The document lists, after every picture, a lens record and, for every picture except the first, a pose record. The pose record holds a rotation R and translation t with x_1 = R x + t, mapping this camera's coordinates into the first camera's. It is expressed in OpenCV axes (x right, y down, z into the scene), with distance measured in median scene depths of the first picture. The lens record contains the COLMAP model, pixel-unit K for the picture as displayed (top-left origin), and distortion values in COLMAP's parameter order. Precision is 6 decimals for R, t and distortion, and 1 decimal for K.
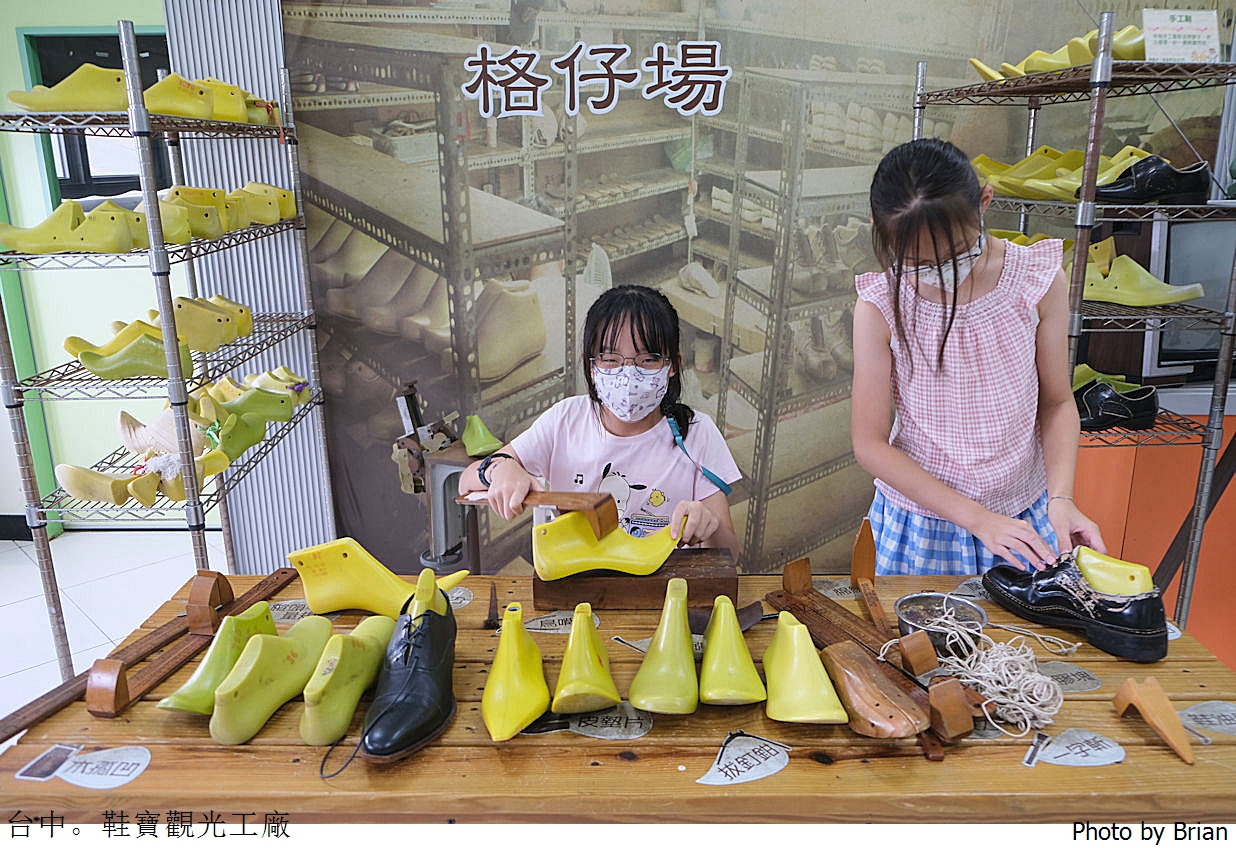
lens RADIAL K [[968.5, 0, 636.7], [0, 968.5, 420.7], [0, 0, 1]] dist [-0.042415, 0.052296]
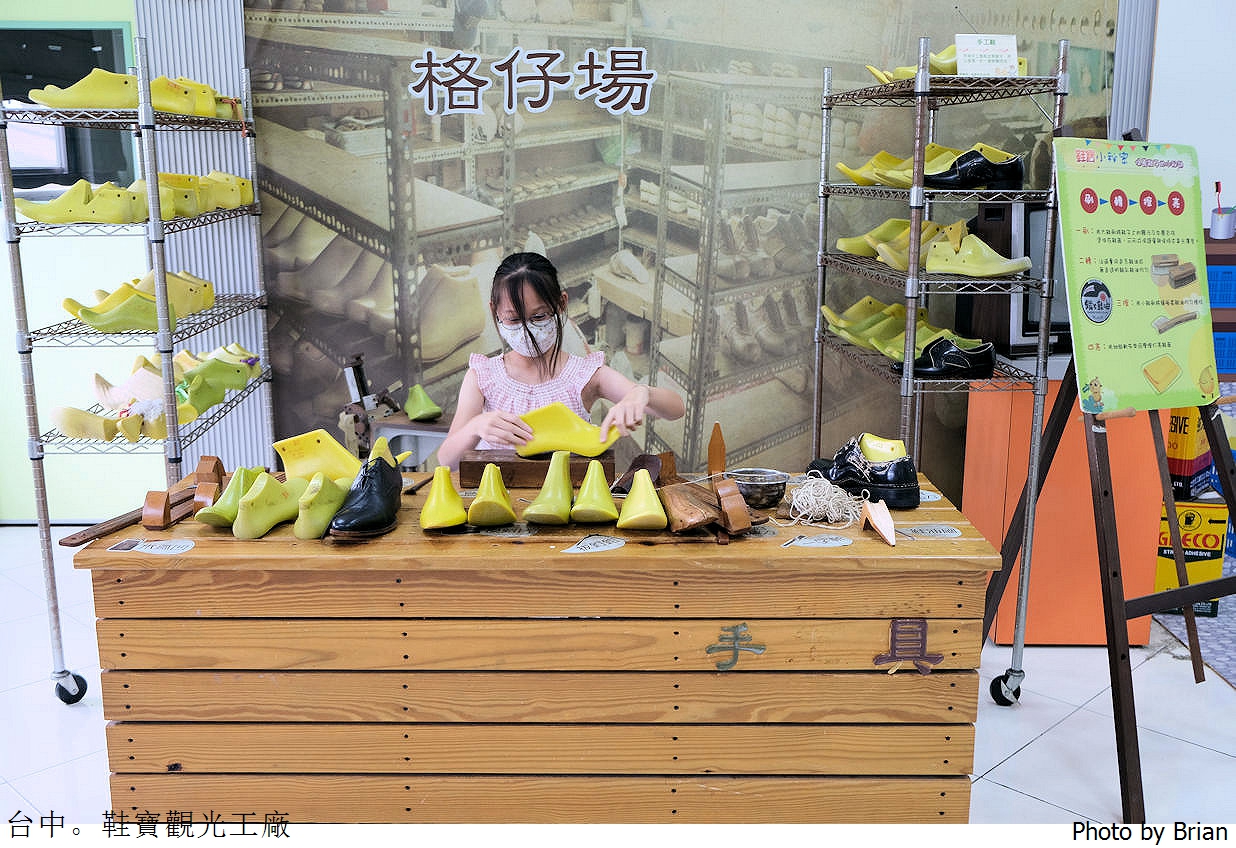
lens RADIAL K [[1270.3, 0, 642.7], [0, 1270.3, 421.9], [0, 0, 1]] dist [-0.004816, 0.029255]
pose [[0.999919, 0.004715, 0.011781, 0.067356], [-0.003966, 0.998022, -0.062748, 0.119799], [-0.012054, 0.062696, 0.997960, -0.409289]]
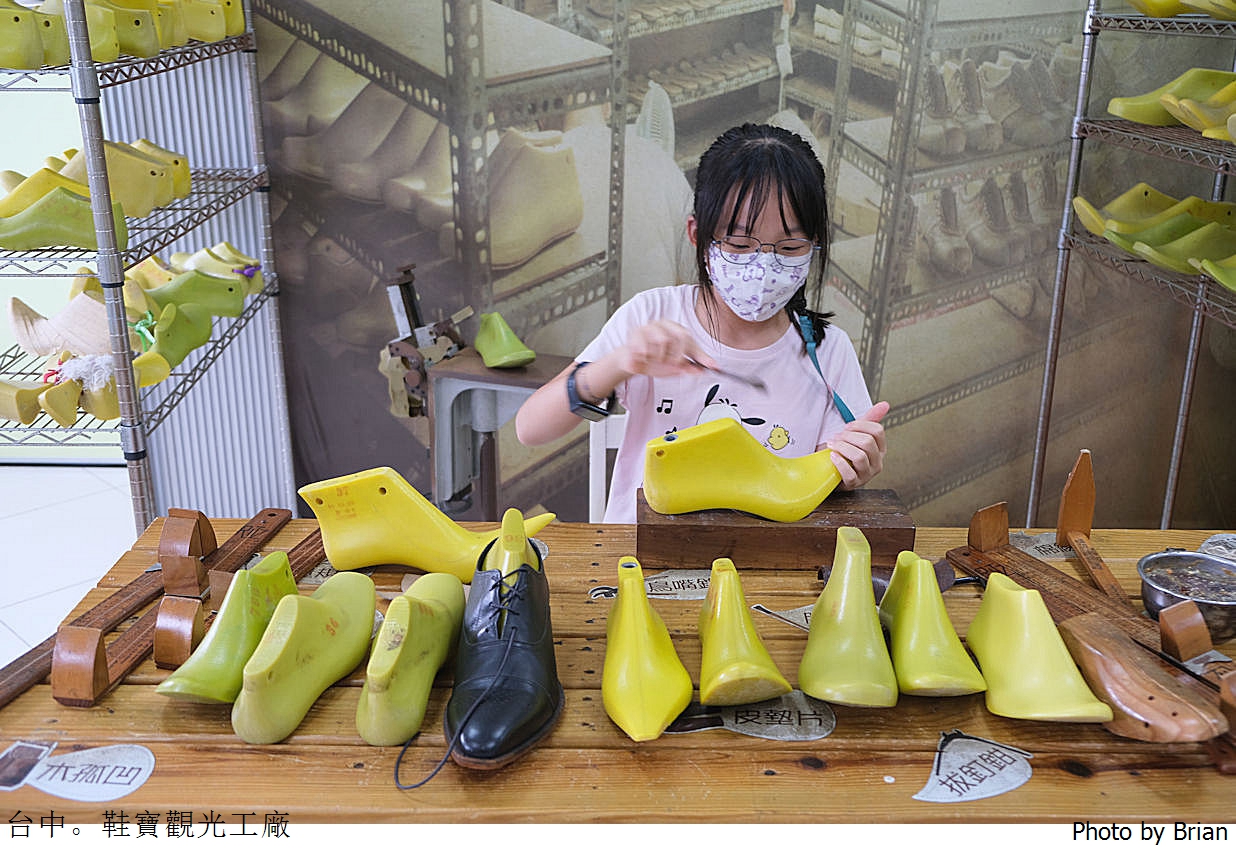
lens RADIAL K [[1270.3, 0, 642.7], [0, 1270.3, 421.9], [0, 0, 1]] dist [-0.004816, 0.029255]
pose [[0.999751, 0.014338, 0.017099, -0.066634], [-0.015428, 0.997739, 0.065407, 0.012005], [-0.016122, -0.065654, 0.997712, 0.023966]]
